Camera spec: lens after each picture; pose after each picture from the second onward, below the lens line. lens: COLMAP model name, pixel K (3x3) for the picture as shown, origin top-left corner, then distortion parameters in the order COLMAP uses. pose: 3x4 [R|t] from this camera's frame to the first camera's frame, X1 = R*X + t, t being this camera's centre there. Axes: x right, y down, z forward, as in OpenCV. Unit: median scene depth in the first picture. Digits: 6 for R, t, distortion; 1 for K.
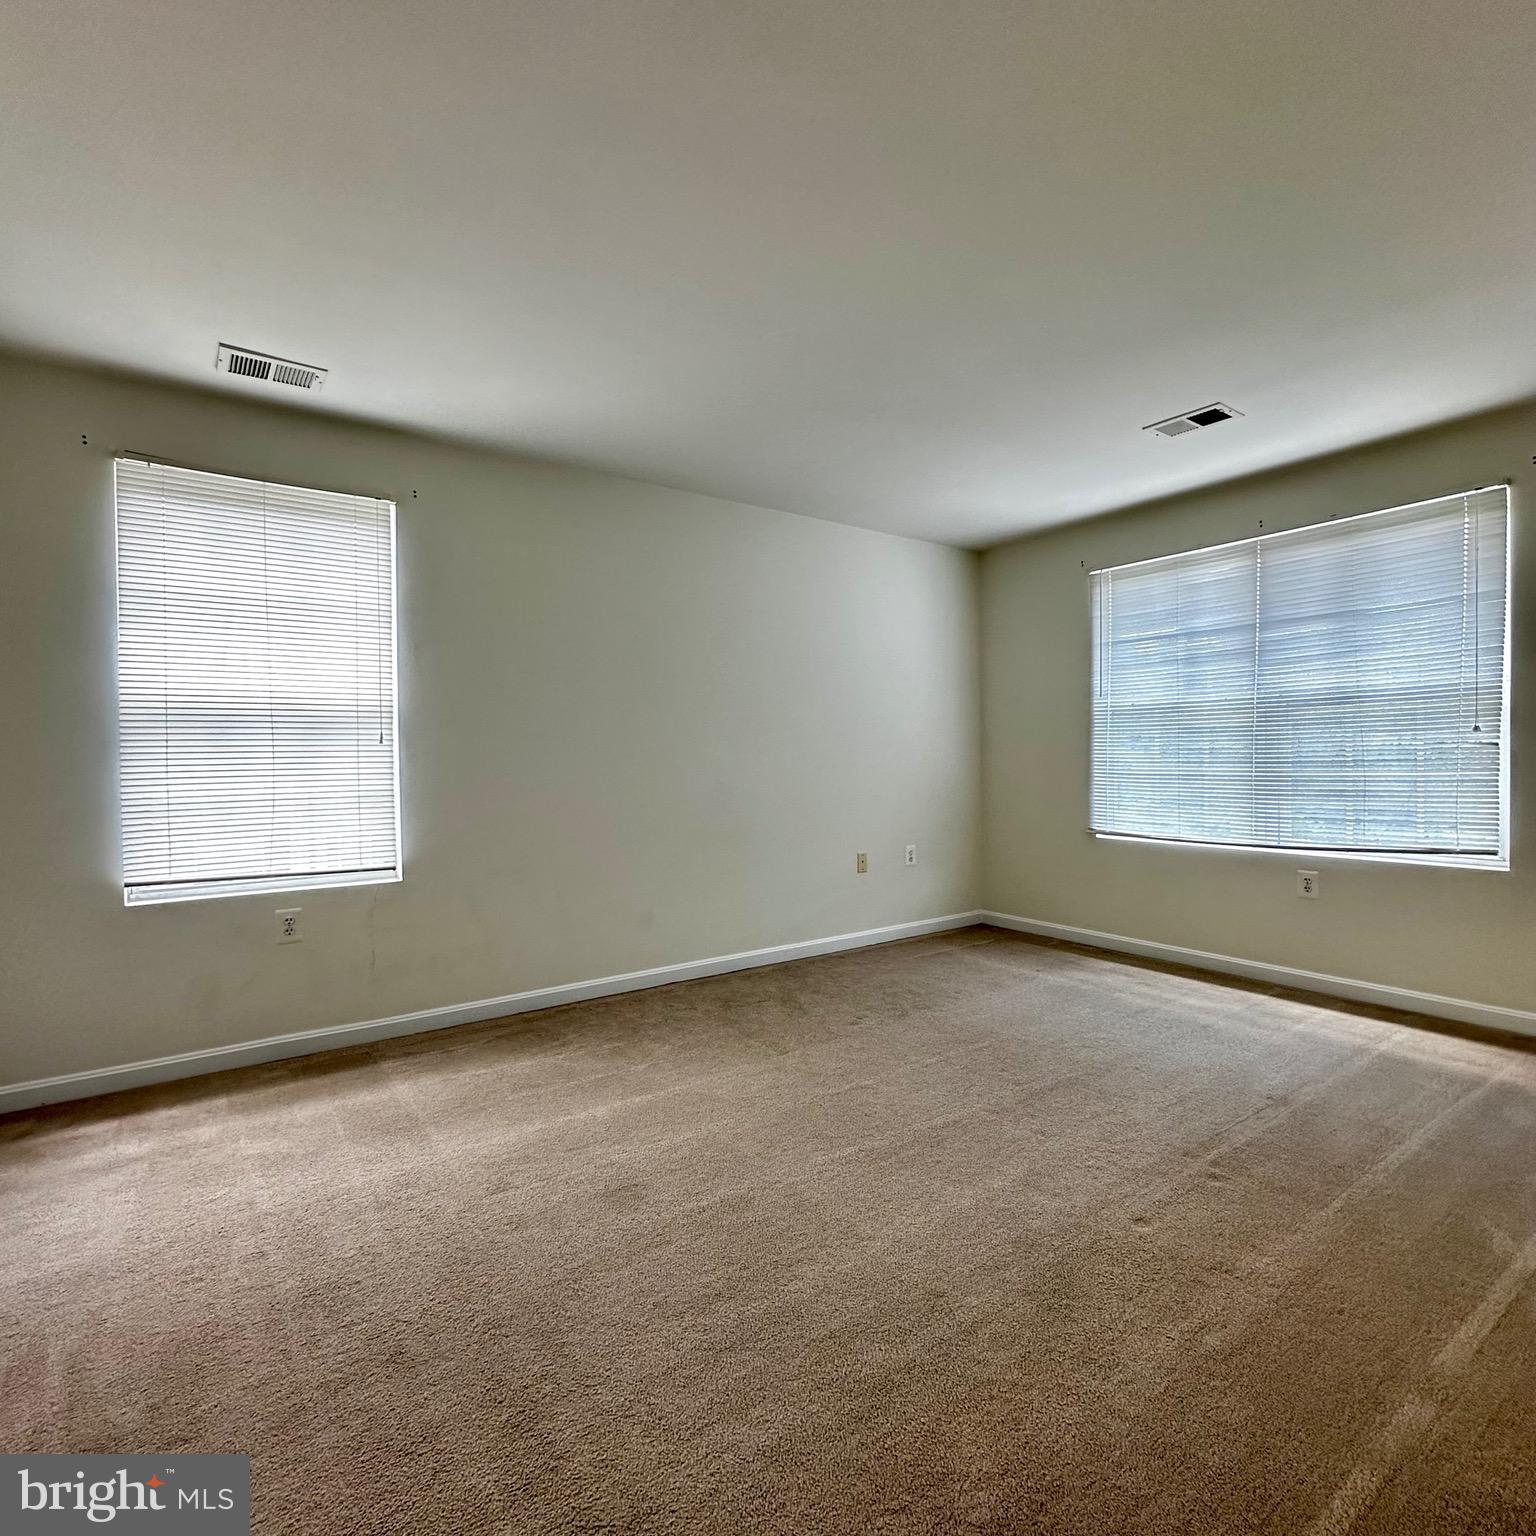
lens RADIAL K [[810.4, 0, 768.0], [0, 810.4, 768.0], [0, 0, 1]] dist [-0.002708, -0.001522]
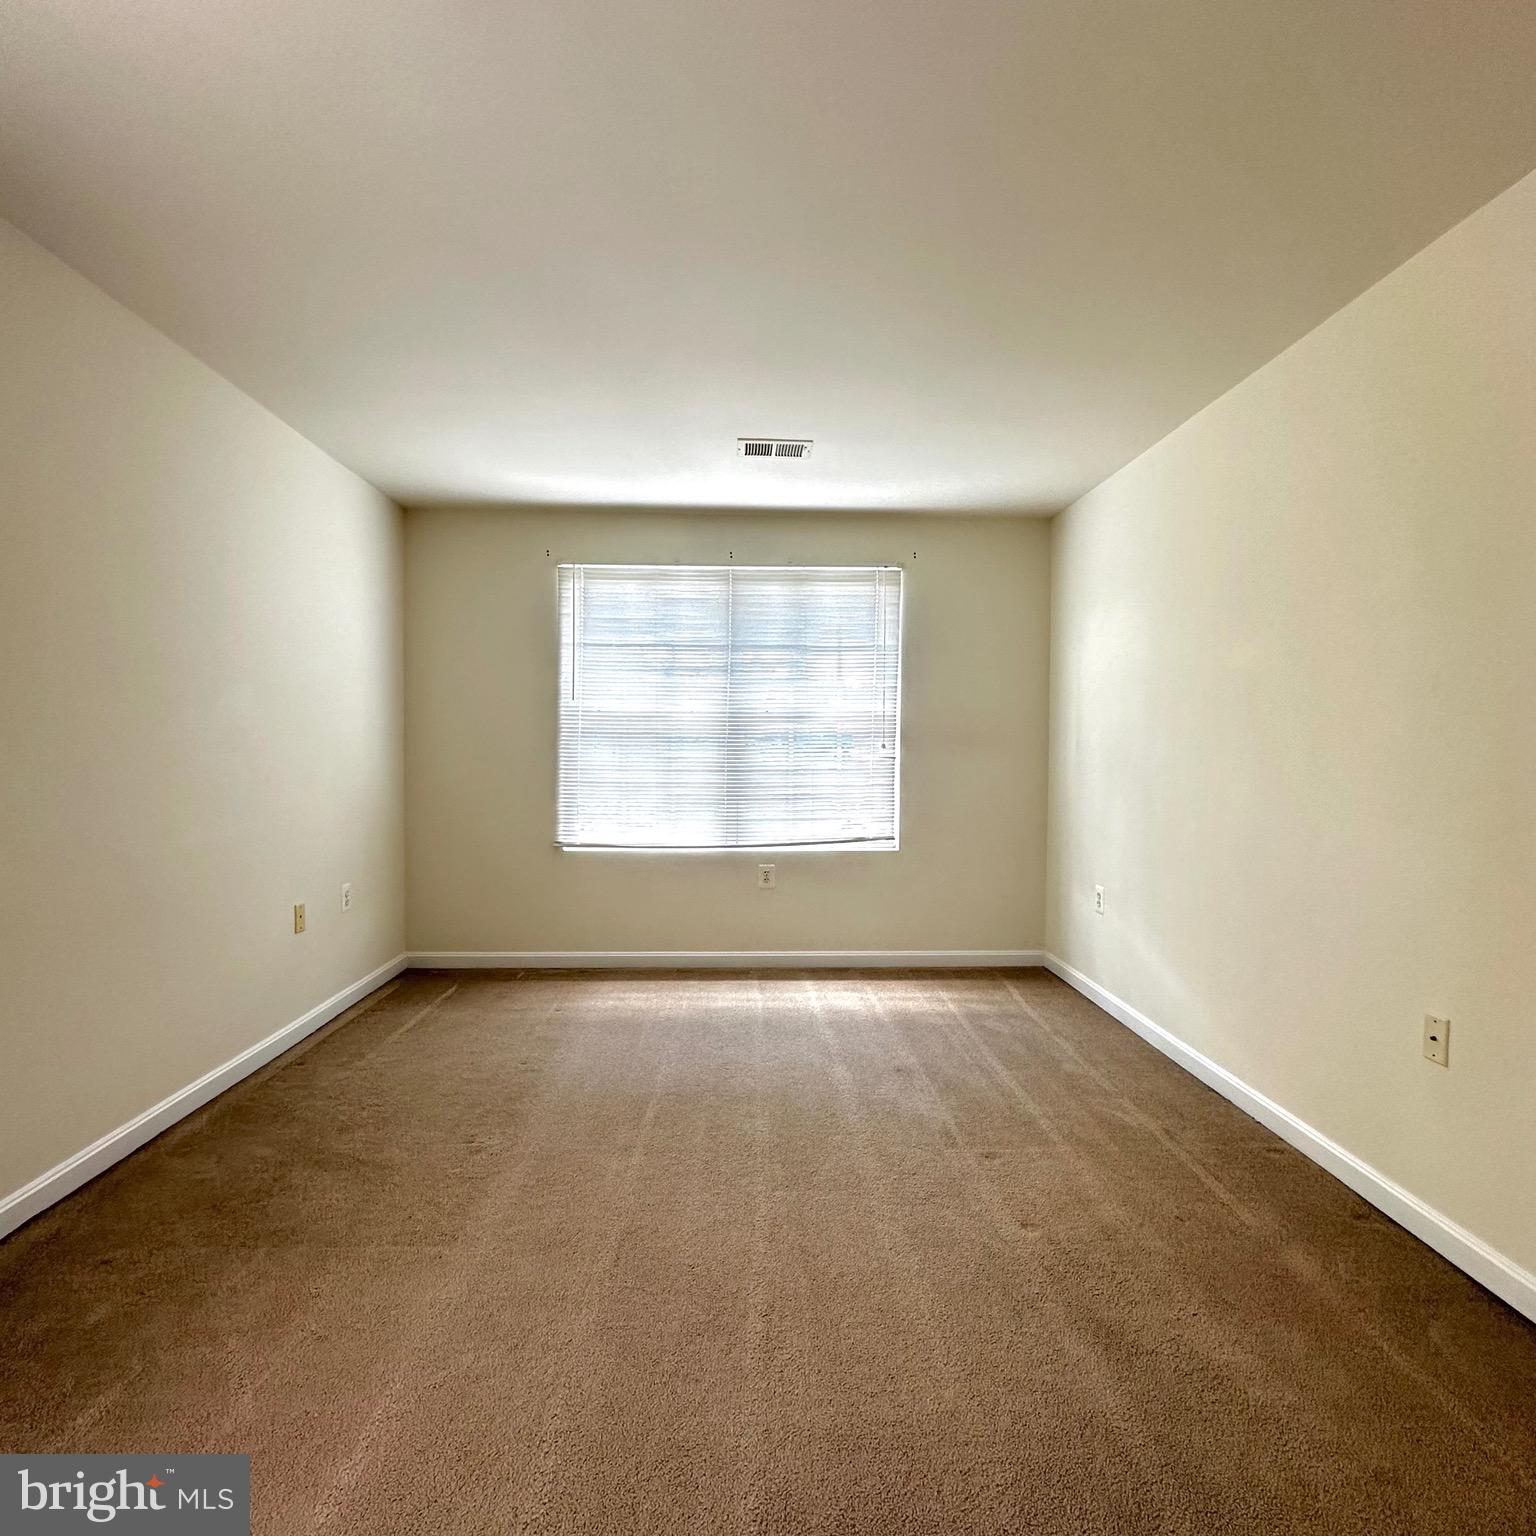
lens RADIAL K [[810.4, 0, 768.0], [0, 810.4, 768.0], [0, 0, 1]] dist [-0.002708, -0.001522]
pose [[0.550995, -0.005864, 0.834488, -0.286743], [0.002090, 0.999982, 0.005647, -0.016909], [-0.834506, -0.001367, 0.550998, 0.345924]]
